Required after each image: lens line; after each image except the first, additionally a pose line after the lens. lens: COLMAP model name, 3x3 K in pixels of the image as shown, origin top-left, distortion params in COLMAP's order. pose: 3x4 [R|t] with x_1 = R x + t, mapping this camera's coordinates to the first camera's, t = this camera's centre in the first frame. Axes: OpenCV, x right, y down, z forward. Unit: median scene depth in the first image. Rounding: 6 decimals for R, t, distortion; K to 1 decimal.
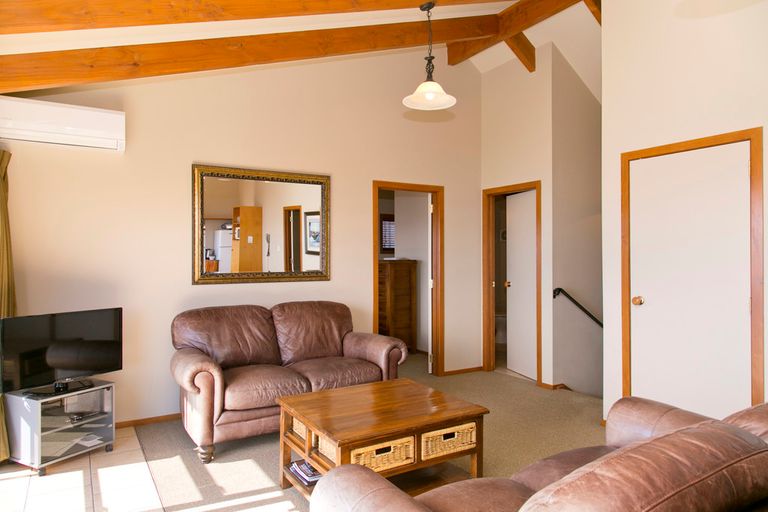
lens RADIAL K [[445.0, 0, 384.0], [0, 445.0, 256.0], [0, 0, 1]] dist [-0.055410, -0.000474]
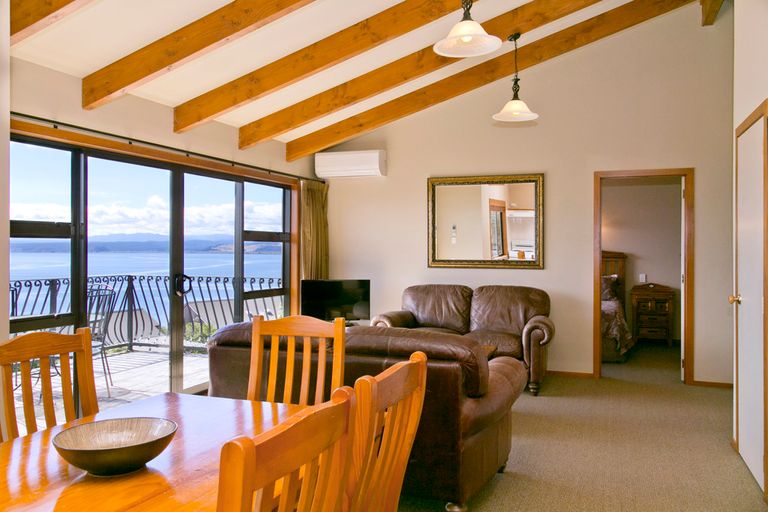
lens RADIAL K [[504.4, 0, 384.0], [0, 504.4, 256.0], [0, 0, 1]] dist [-0.114362, 0.001226]
pose [[0.652745, 0.015852, -0.757412, 0.669335], [-0.003602, 0.999835, 0.017821, 0.001641], [0.757569, -0.008904, 0.652694, -0.107861]]
